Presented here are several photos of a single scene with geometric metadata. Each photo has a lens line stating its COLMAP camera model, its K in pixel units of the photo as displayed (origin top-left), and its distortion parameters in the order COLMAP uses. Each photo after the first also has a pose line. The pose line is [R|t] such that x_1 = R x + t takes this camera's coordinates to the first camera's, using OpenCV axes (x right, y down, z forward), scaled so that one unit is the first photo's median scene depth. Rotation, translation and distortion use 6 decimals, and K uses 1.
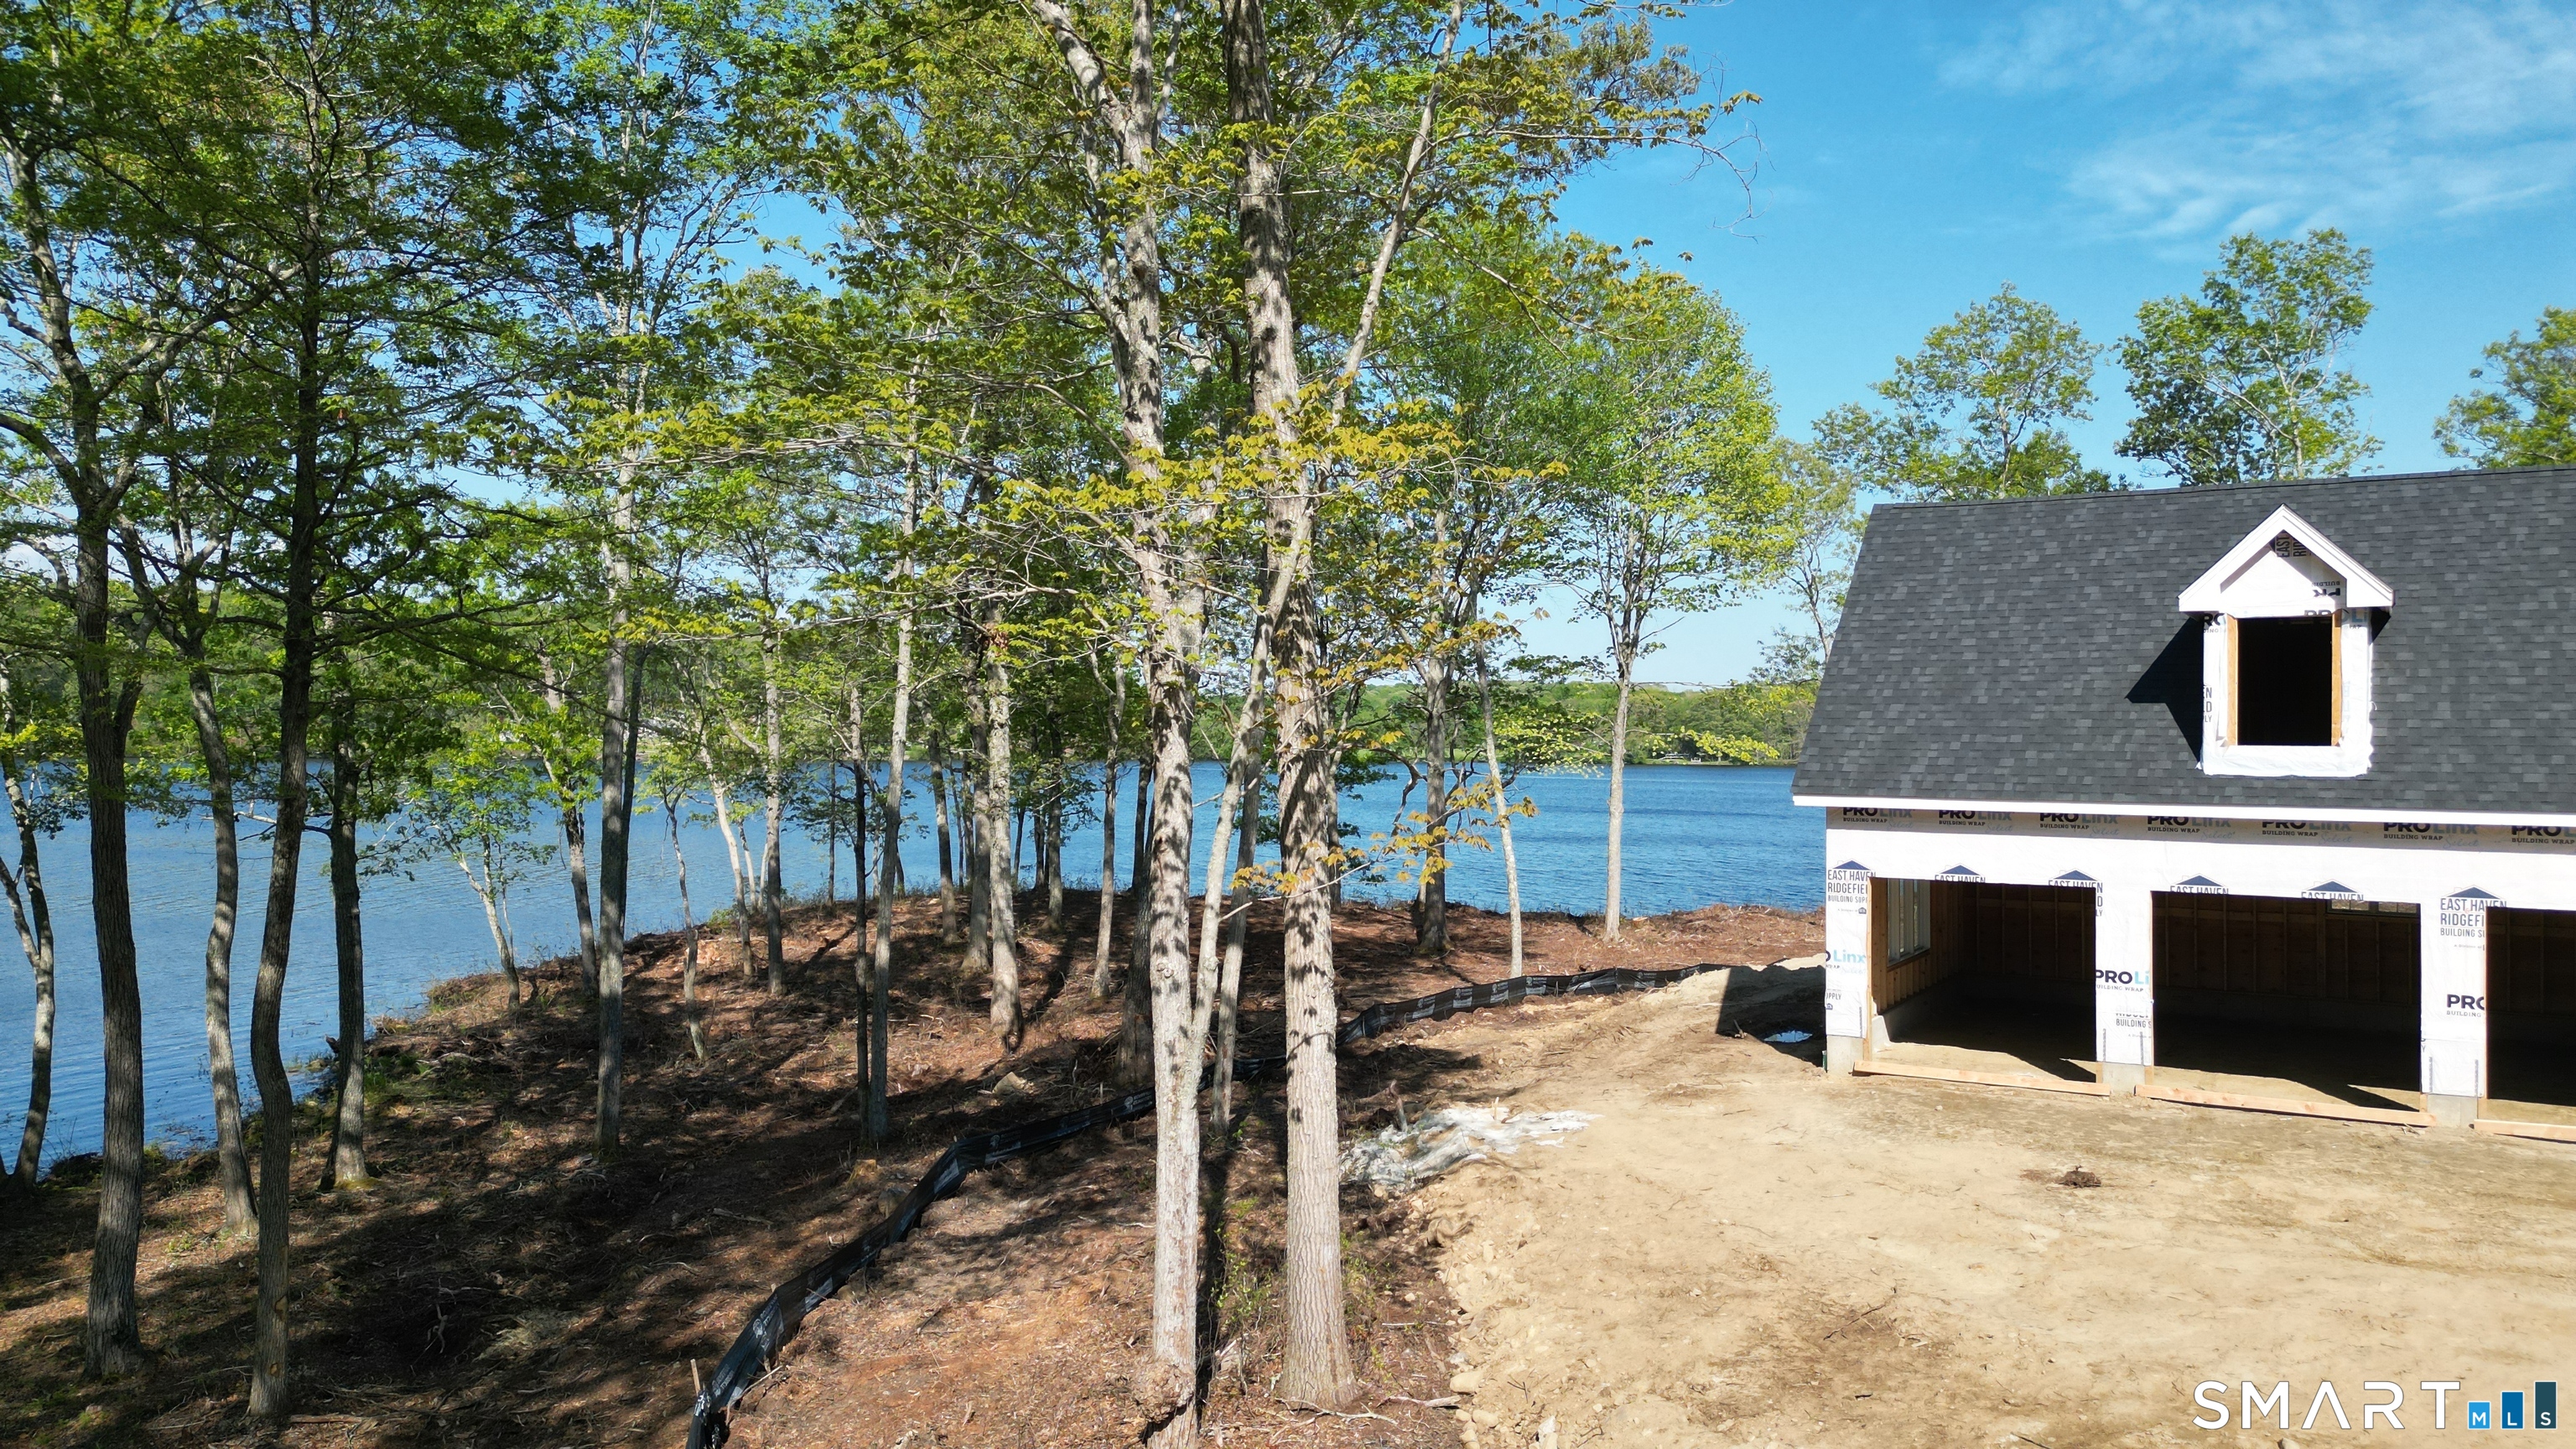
lens RADIAL K [[1863.9, 0, 1318.8], [0, 1863.9, 713.1], [0, 0, 1]] dist [0.164834, -0.187689]
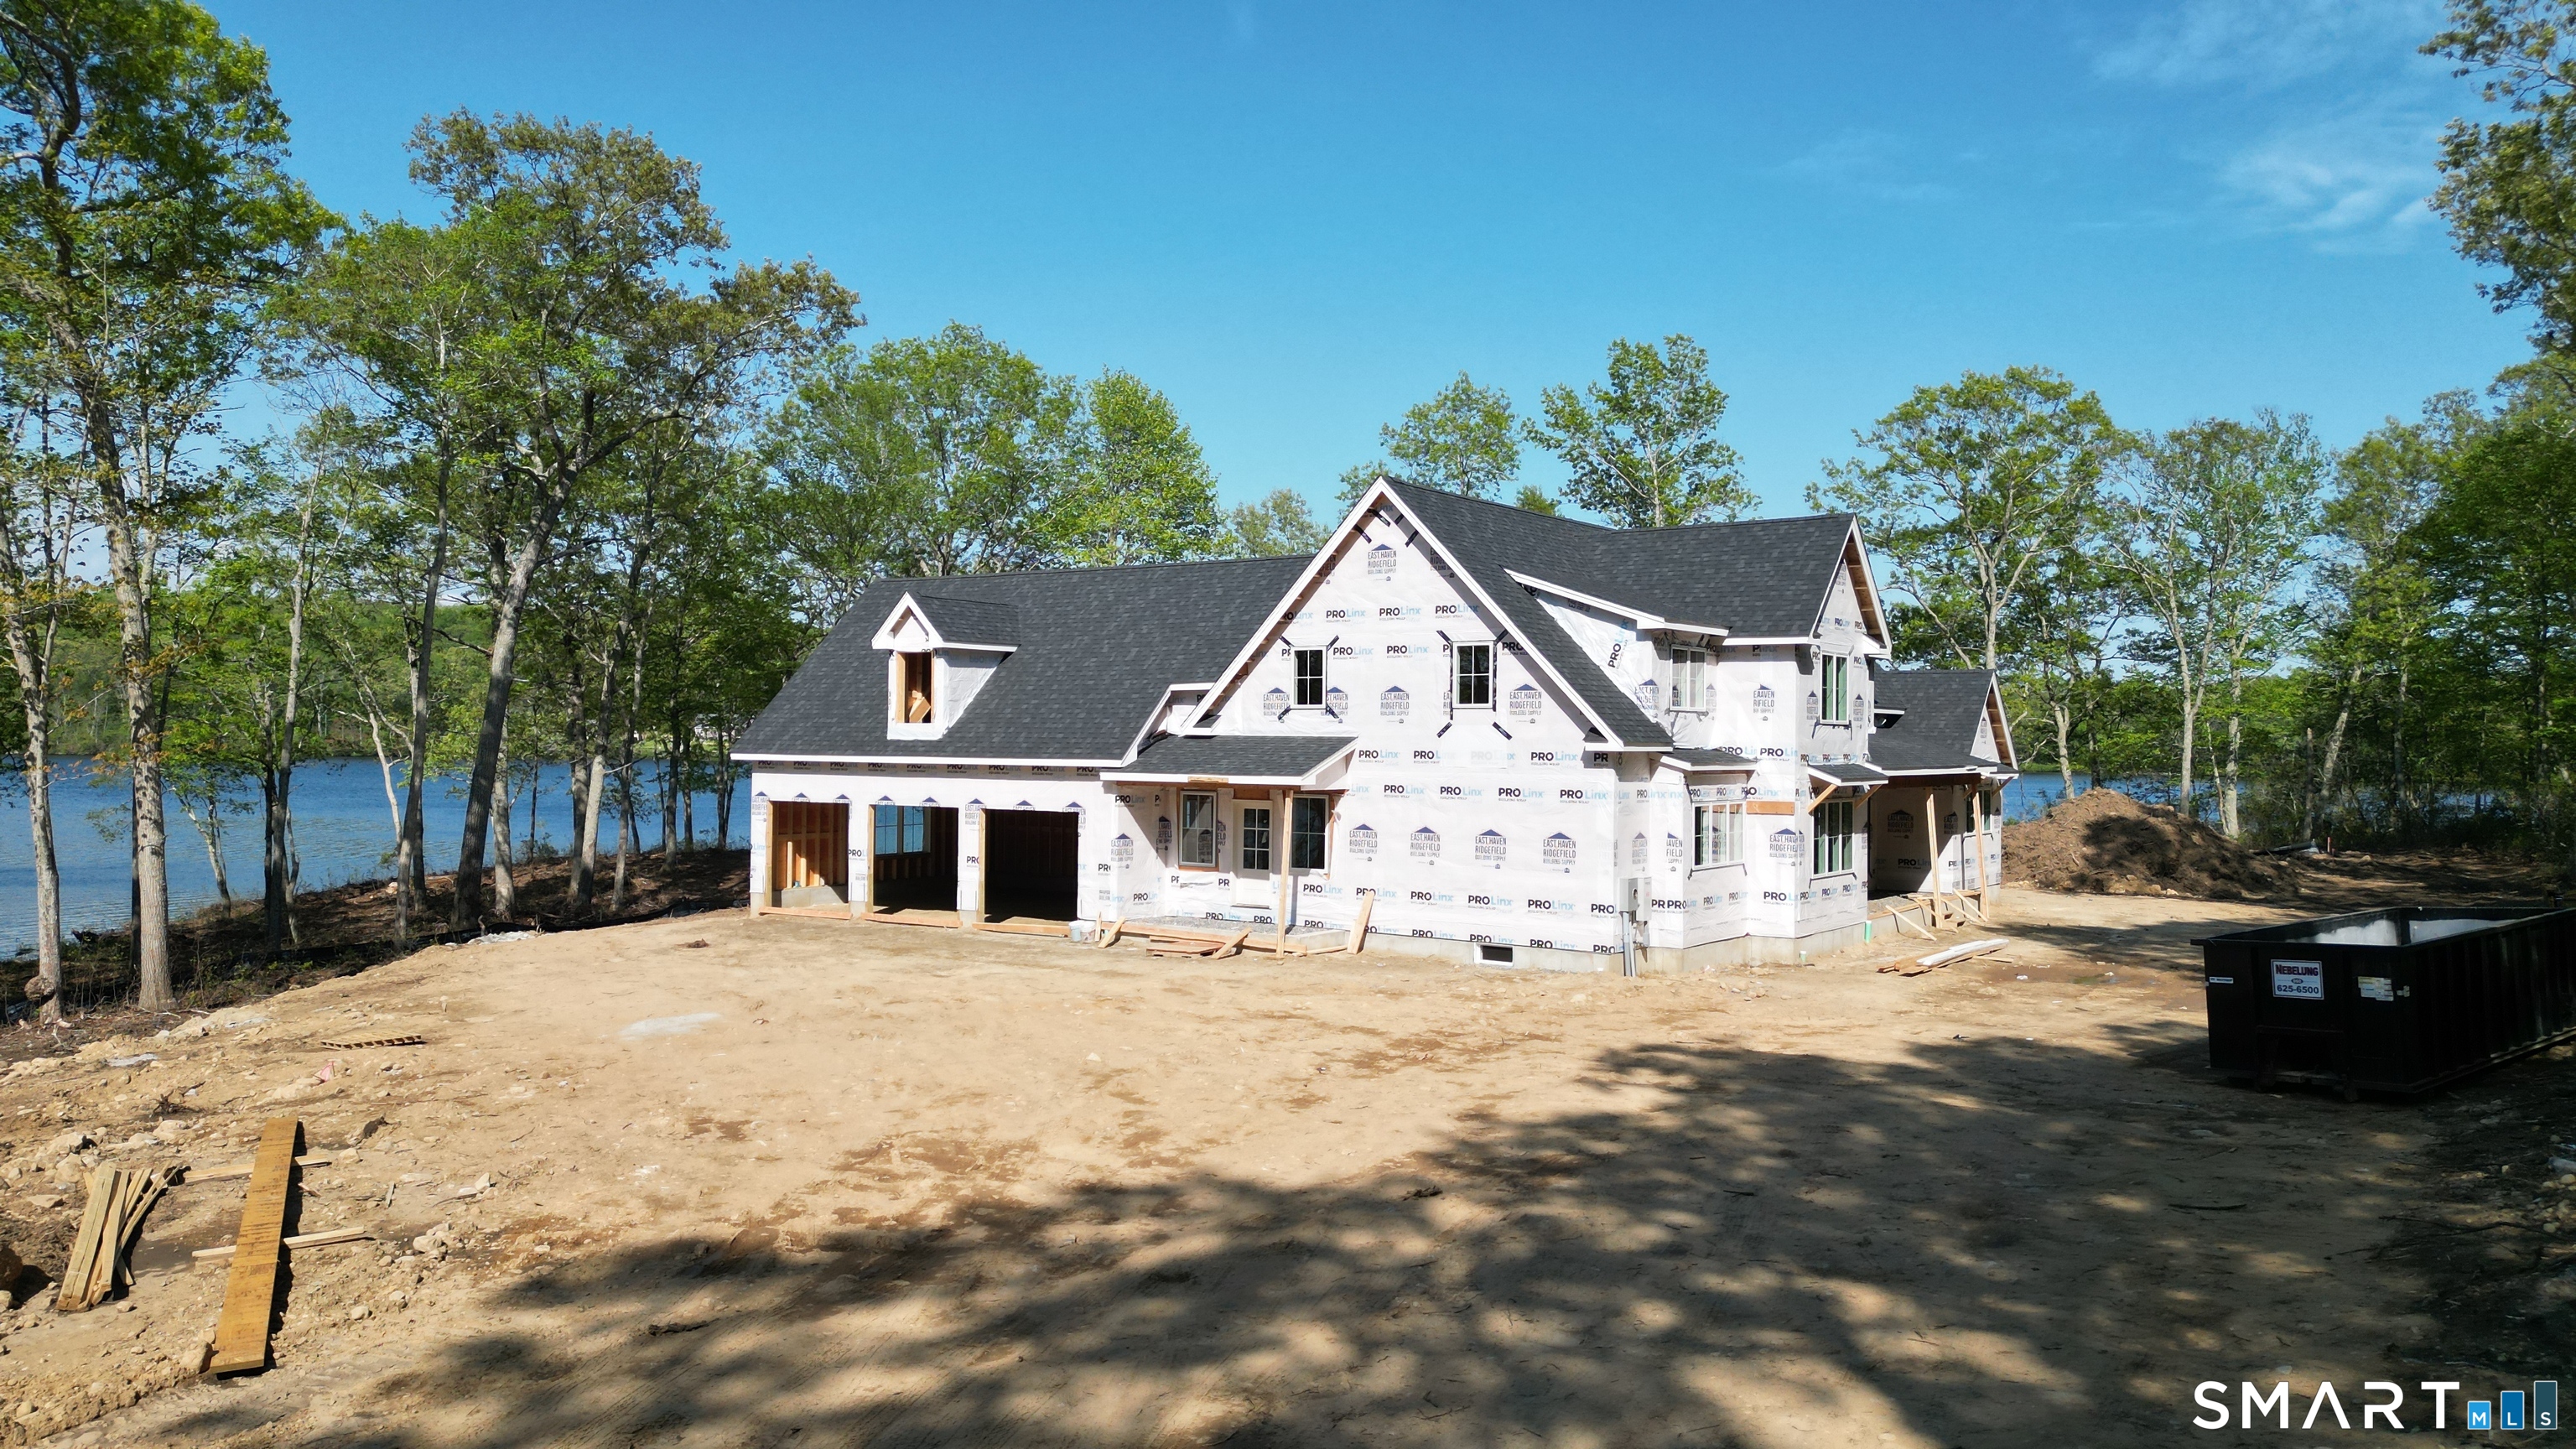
lens RADIAL K [[1863.9, 0, 1318.8], [0, 1863.9, 713.1], [0, 0, 1]] dist [0.164834, -0.187689]
pose [[0.996898, 0.002431, -0.078662, 0.500052], [-0.002764, 0.999988, -0.004127, 0.006704], [0.078651, 0.004331, 0.996893, -0.365788]]
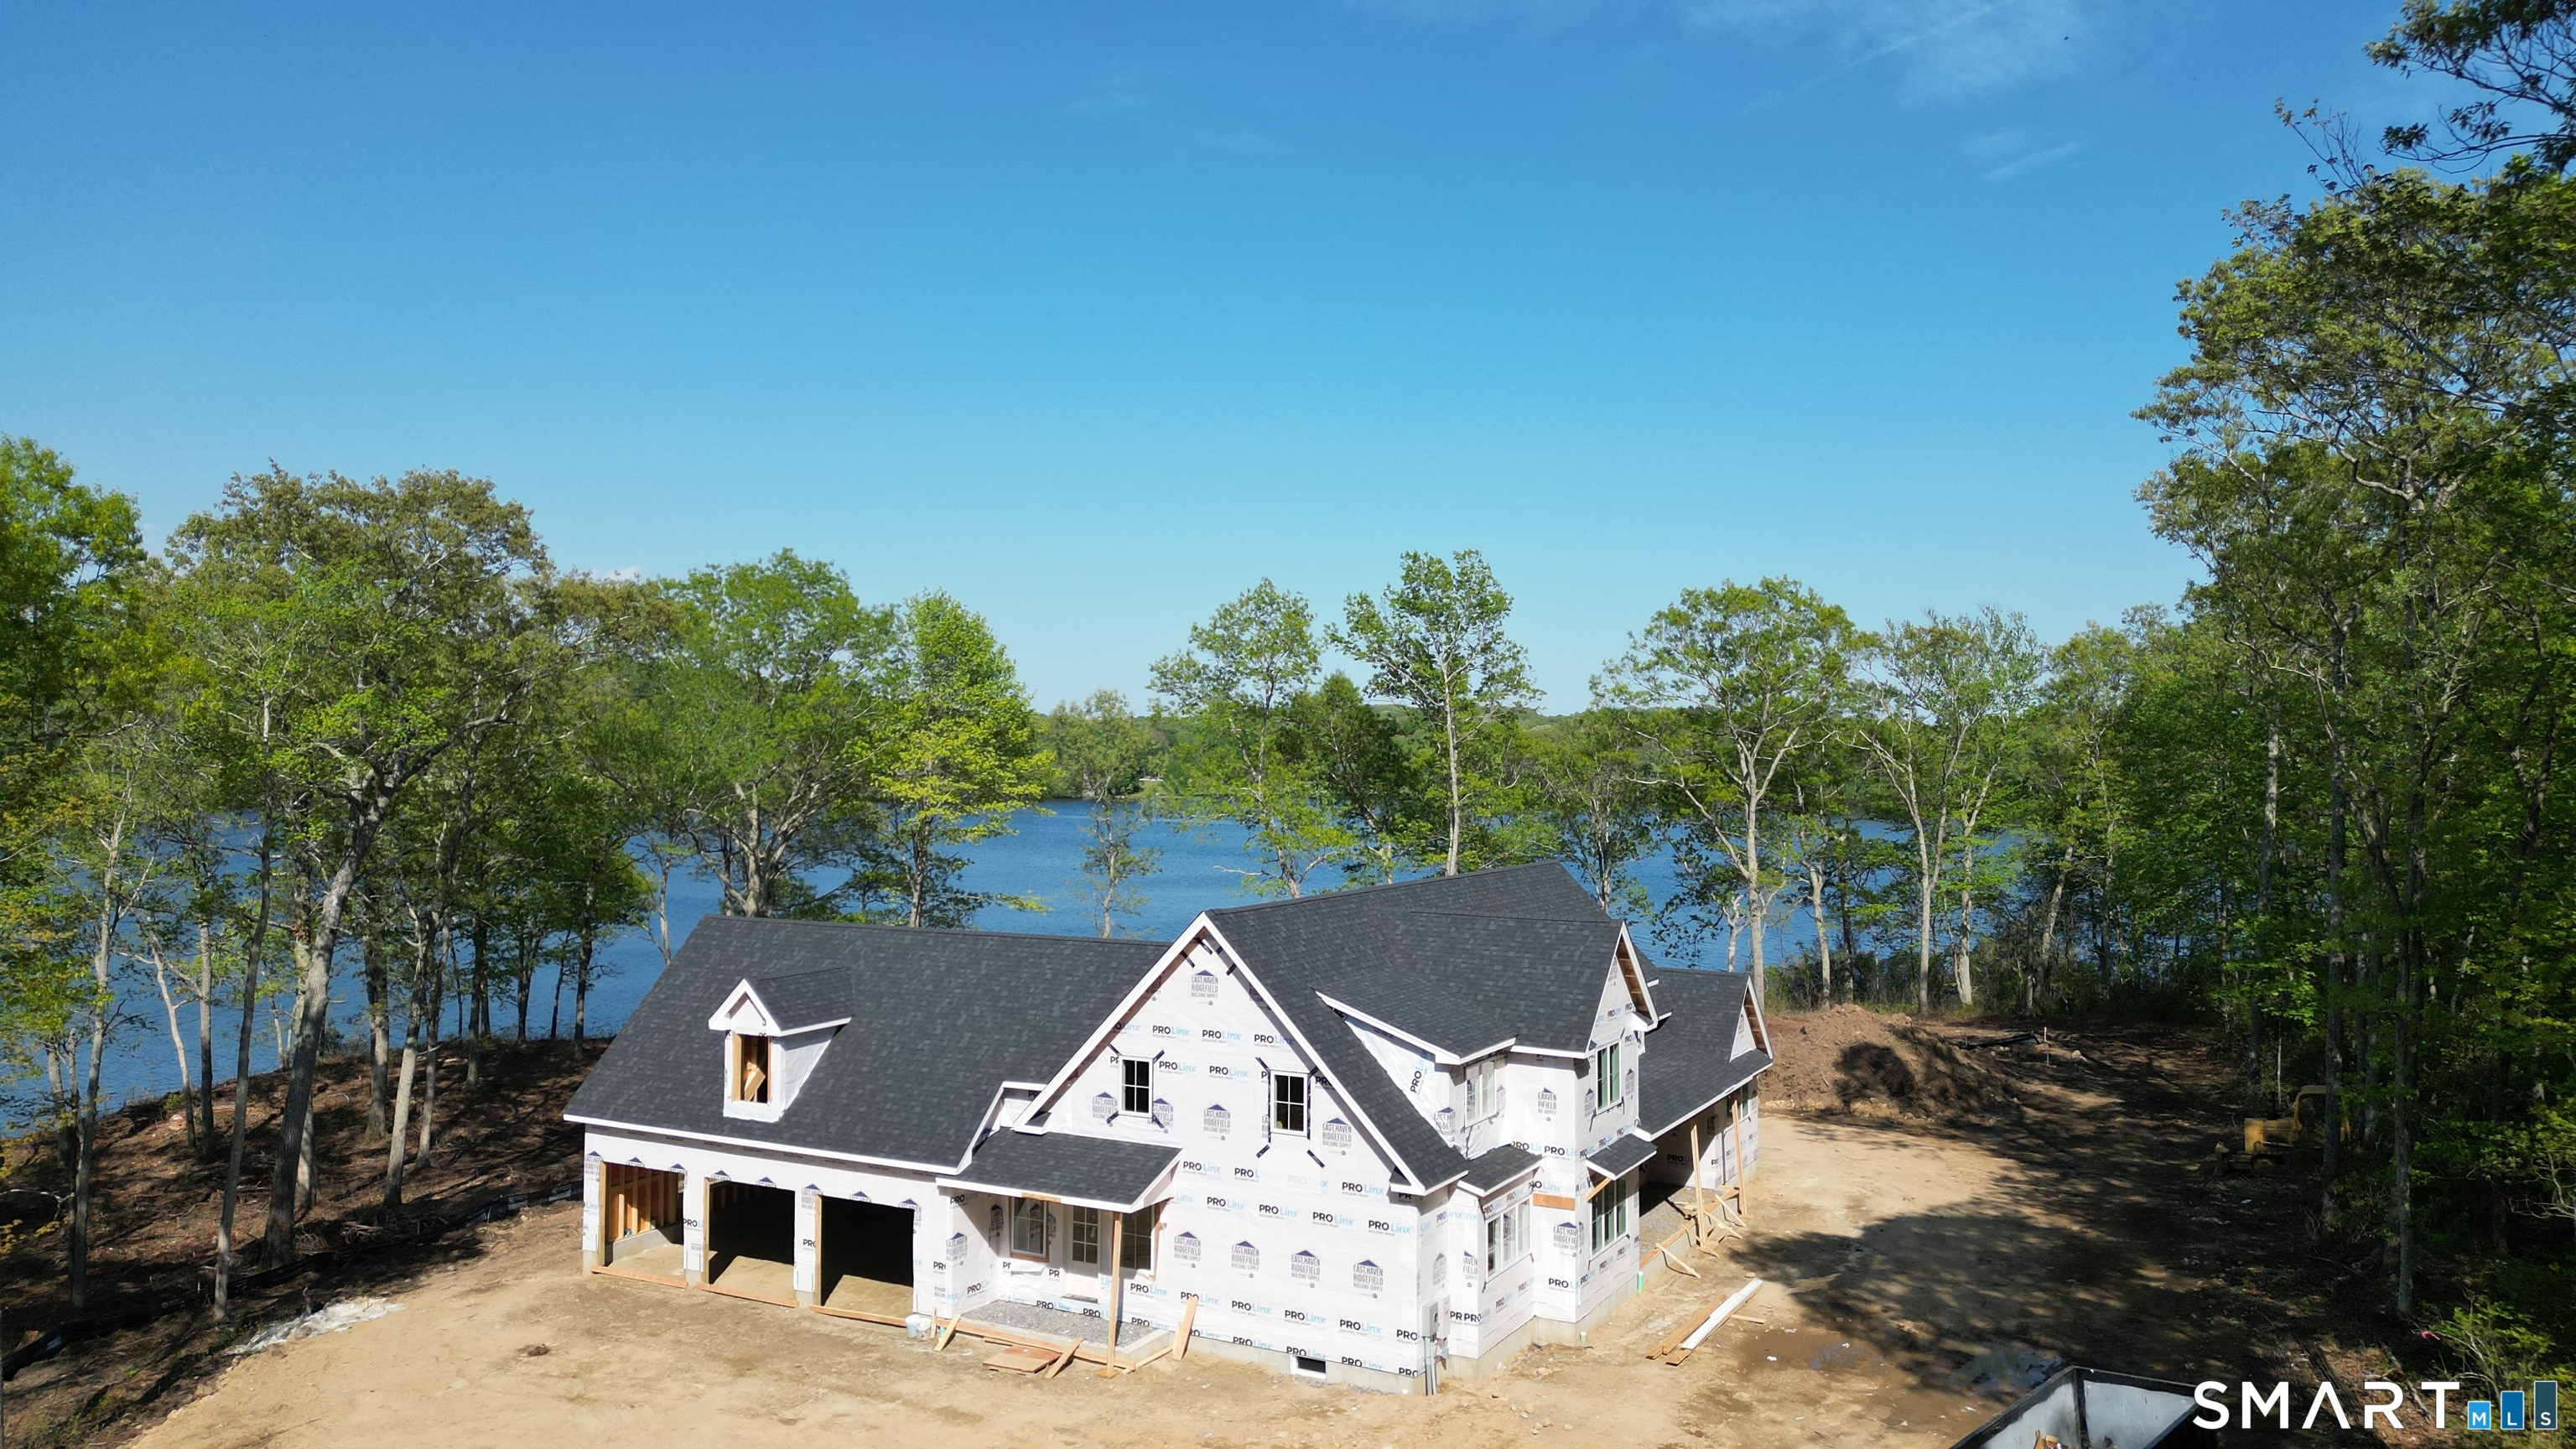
lens RADIAL K [[1863.9, 0, 1318.8], [0, 1863.9, 713.1], [0, 0, 1]] dist [0.164834, -0.187689]
pose [[0.999542, -0.002232, 0.030164, 0.491672], [0.002376, 0.999986, -0.004747, -0.175334], [-0.030153, 0.004817, 0.999534, -0.438075]]
